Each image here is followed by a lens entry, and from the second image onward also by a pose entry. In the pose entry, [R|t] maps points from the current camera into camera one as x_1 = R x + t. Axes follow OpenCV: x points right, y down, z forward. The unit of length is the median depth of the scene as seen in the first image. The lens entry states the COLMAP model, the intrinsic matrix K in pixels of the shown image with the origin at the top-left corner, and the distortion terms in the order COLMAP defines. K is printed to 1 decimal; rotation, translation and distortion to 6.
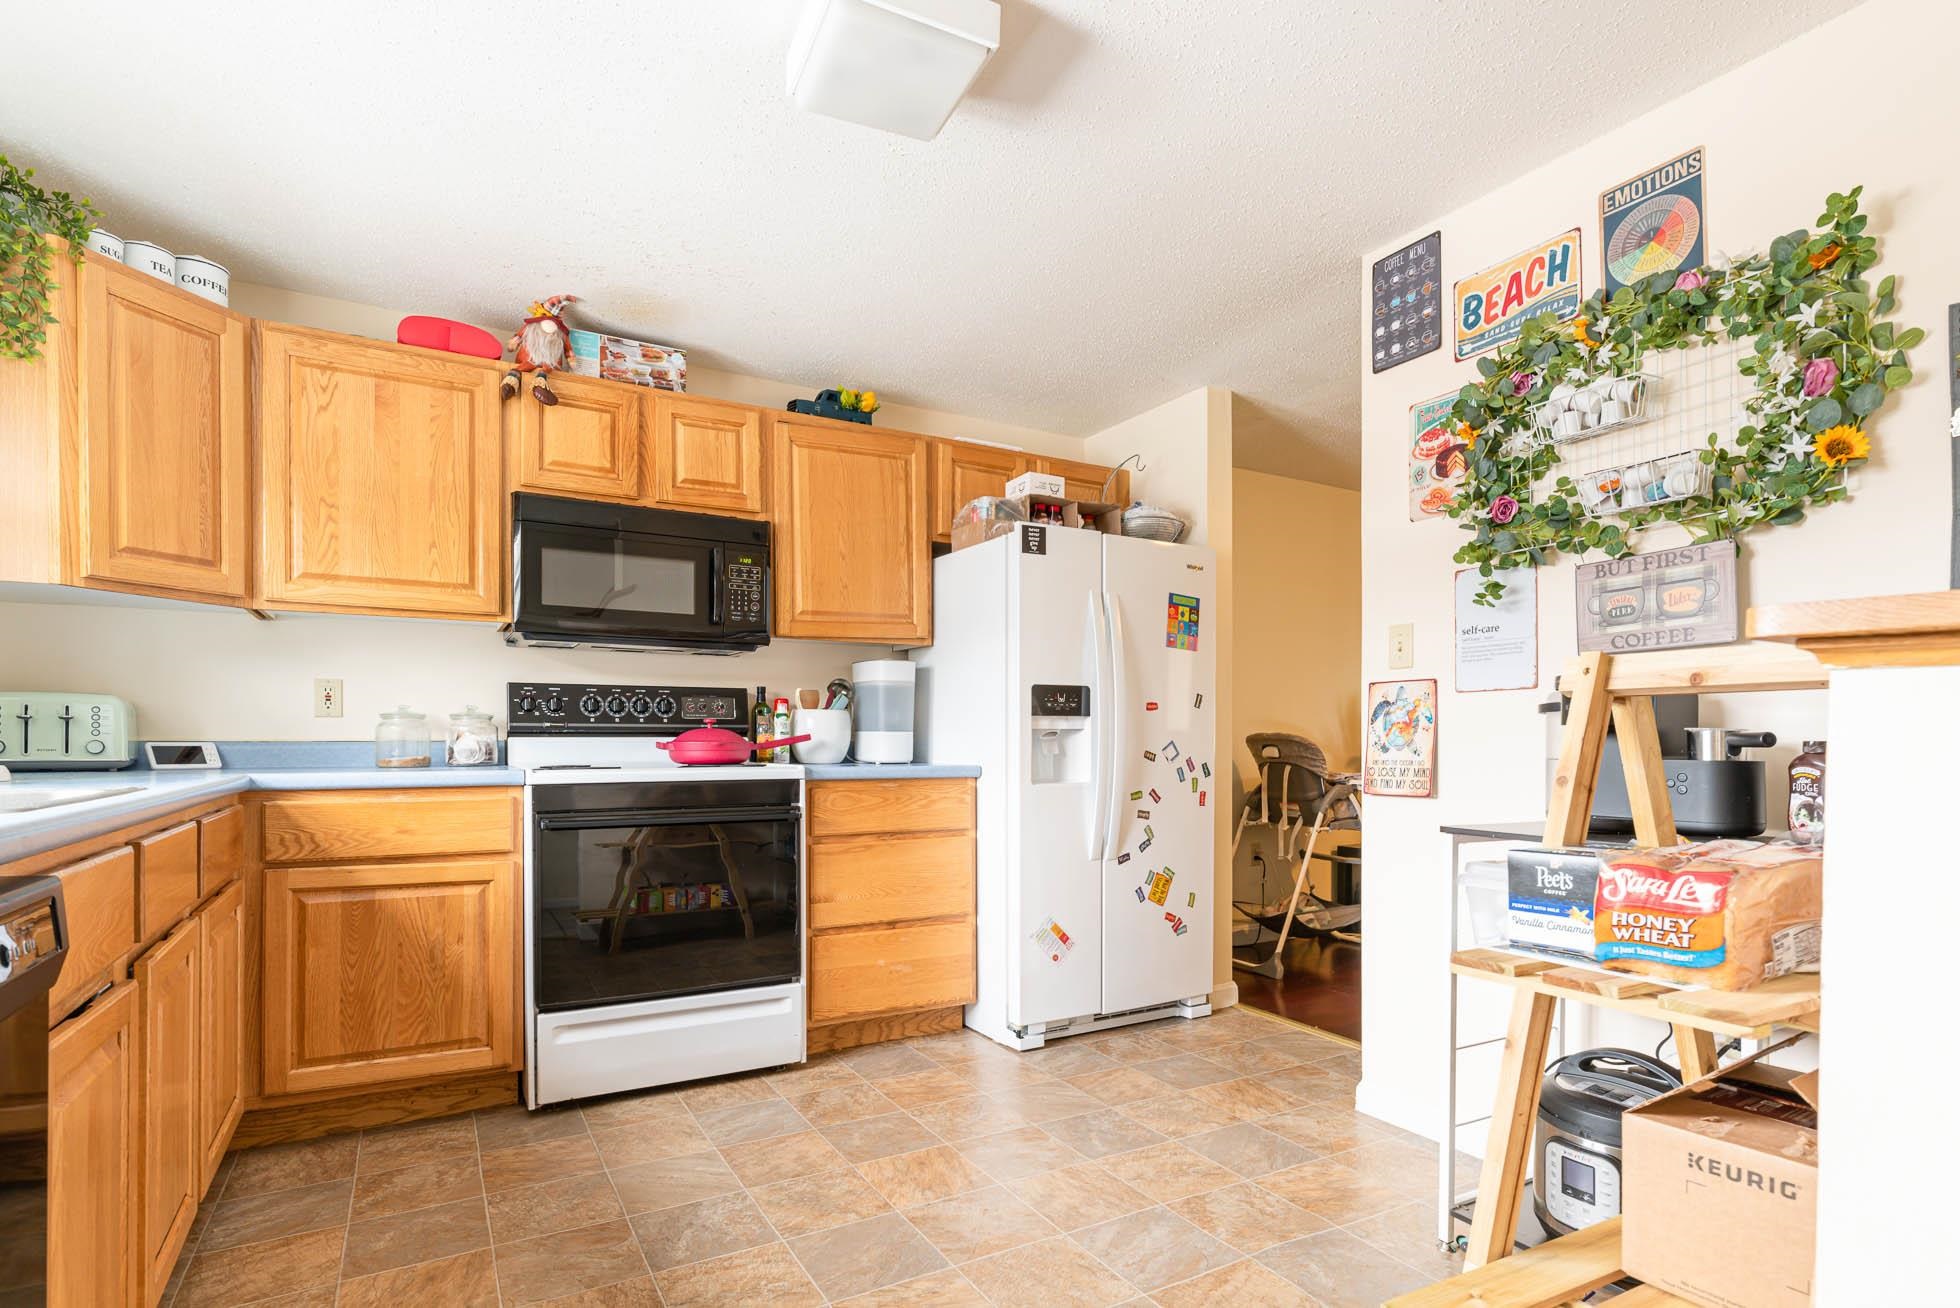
lens RADIAL K [[980.6, 0, 978.1], [0, 980.6, 735.0], [0, 0, 1]] dist [-0.002615, -0.000308]
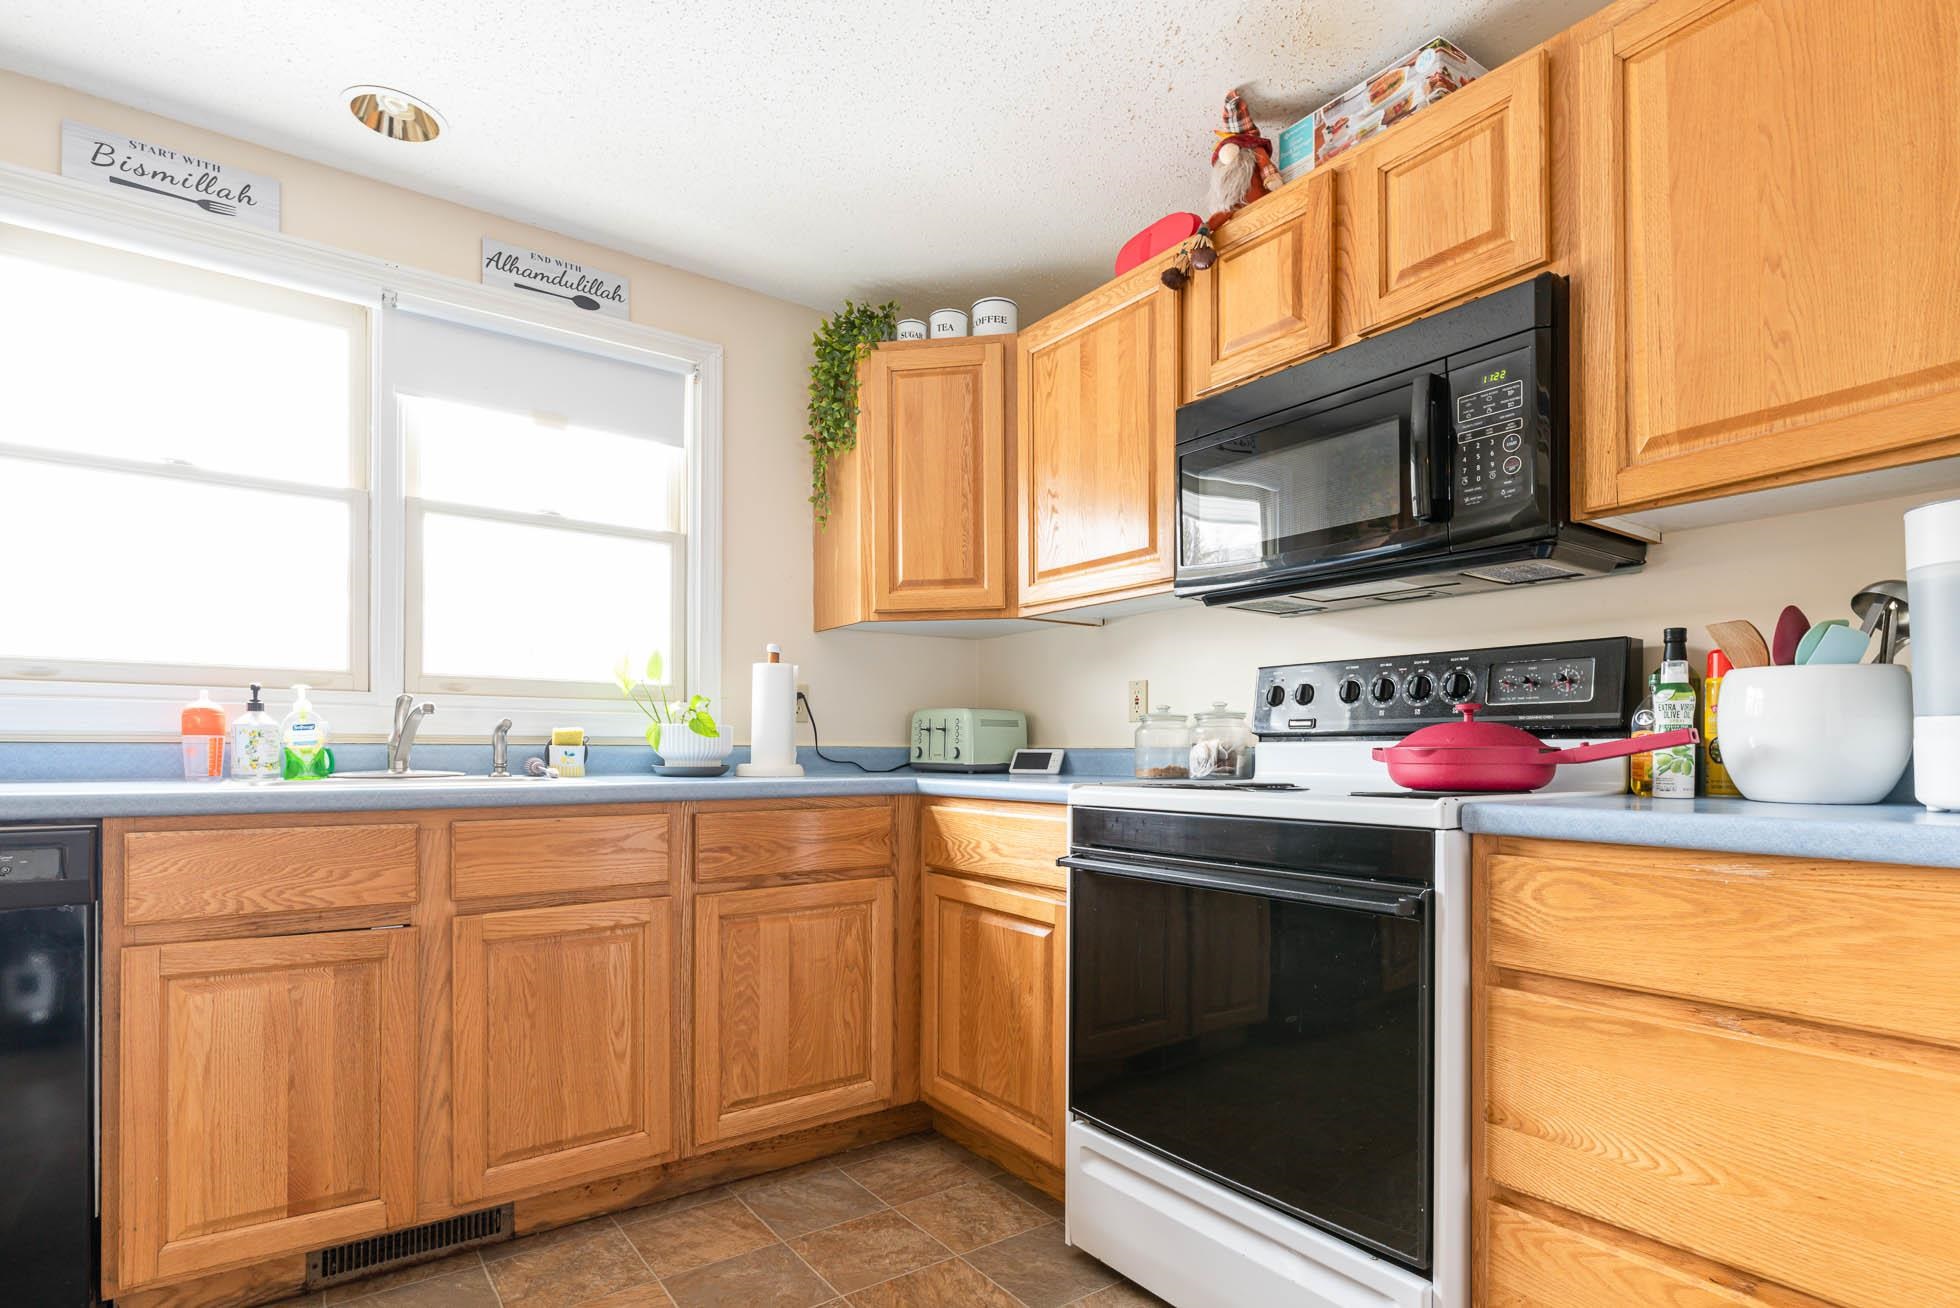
lens RADIAL K [[989.8, 0, 983.2], [0, 989.8, 748.4], [0, 0, 1]] dist [-0.000909, -0.000683]
pose [[0.103924, -0.004151, -0.994577, 0.260313], [0.001914, 0.999990, -0.003974, 0.010330], [0.994583, -0.001490, 0.103931, 0.800967]]
